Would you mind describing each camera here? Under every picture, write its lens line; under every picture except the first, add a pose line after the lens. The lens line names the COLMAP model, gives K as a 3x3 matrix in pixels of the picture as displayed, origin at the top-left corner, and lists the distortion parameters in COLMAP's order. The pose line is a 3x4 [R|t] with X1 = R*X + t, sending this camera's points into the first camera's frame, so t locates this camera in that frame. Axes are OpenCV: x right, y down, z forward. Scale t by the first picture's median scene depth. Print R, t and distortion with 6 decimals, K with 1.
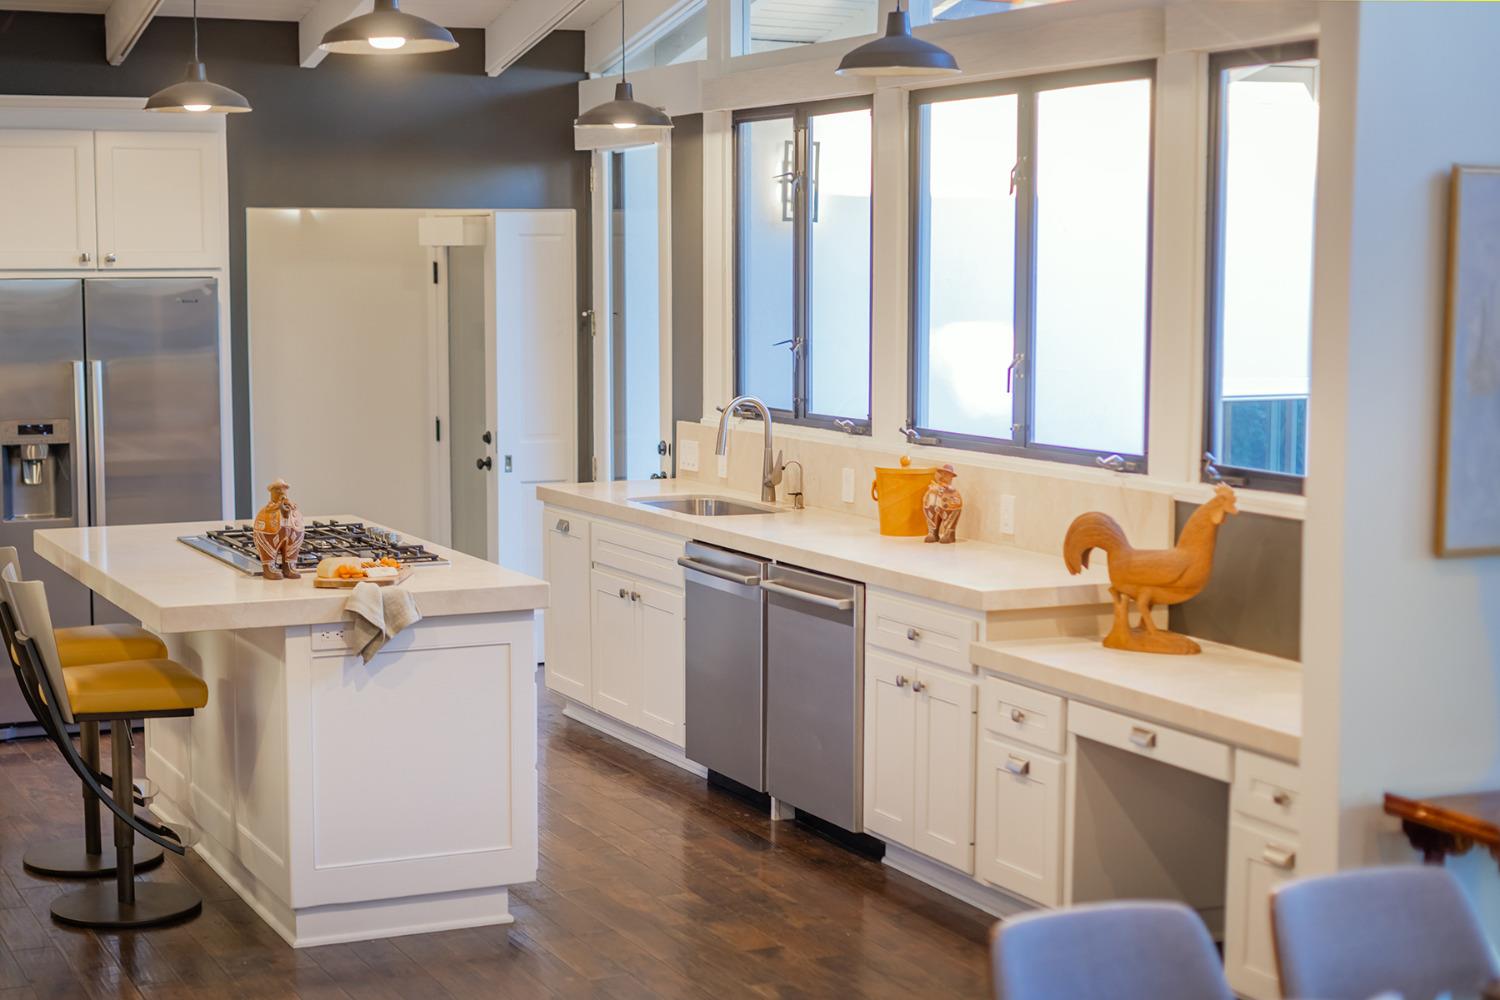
lens RADIAL K [[2413.9, 0, 699.1], [0, 2413.9, 529.5], [0, 0, 1]] dist [-0.025702, 0.000000]
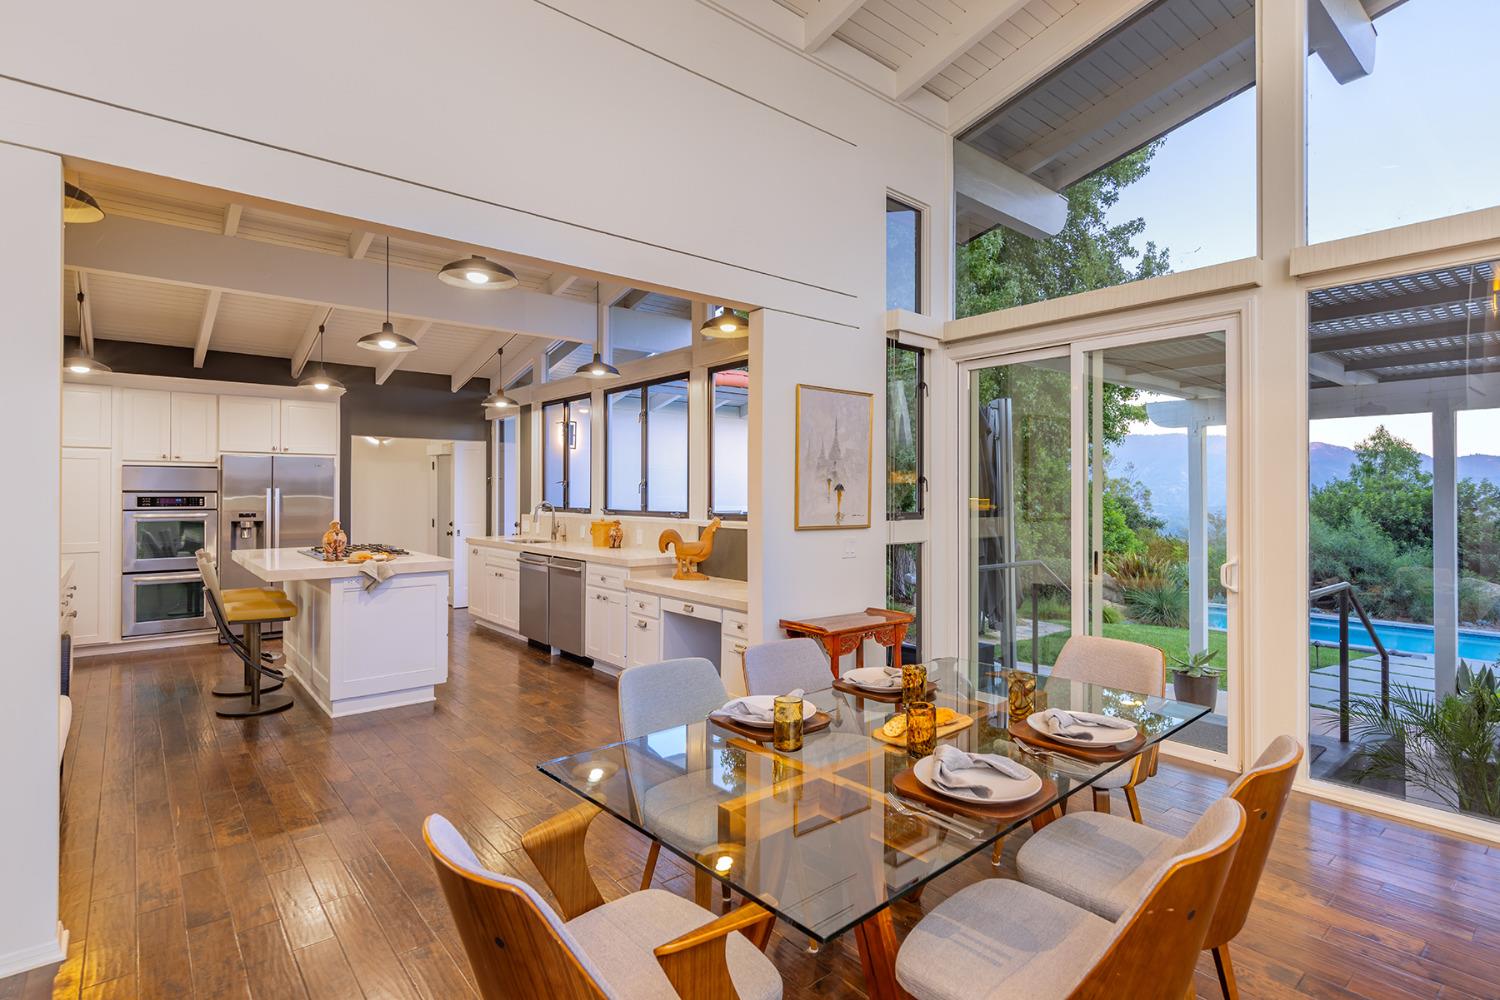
lens RADIAL K [[732.1, 0, 759.5], [0, 732.1, 491.4], [0, 0, 1]] dist [0.006284, -0.000818]
pose [[0.962159, 0.003124, 0.272472, 0.032305], [0.028347, 0.993362, -0.111485, 0.040679], [-0.271012, 0.114990, 0.955683, 0.159545]]
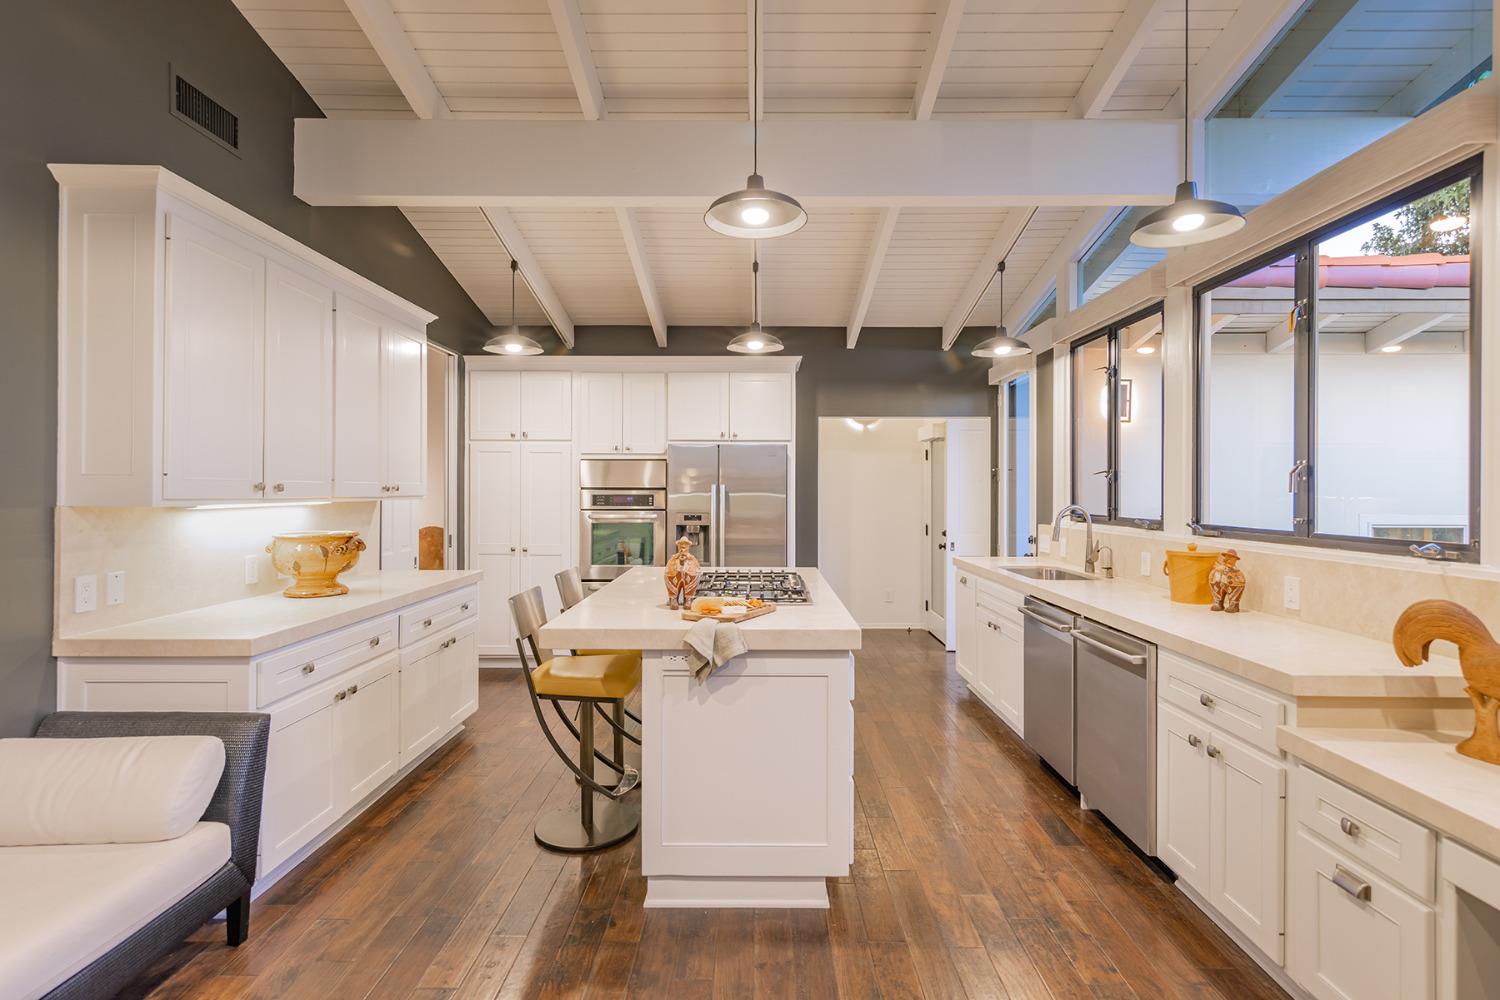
lens RADIAL K [[732.1, 0, 764.6], [0, 732.1, 489.2], [0, 0, 1]] dist [0.006284, -0.000818]
pose [[0.909151, 0.003746, -0.416449, 0.042441], [-0.051138, 0.993397, -0.102702, -0.006686], [0.413315, 0.114668, 0.903339, 0.573282]]
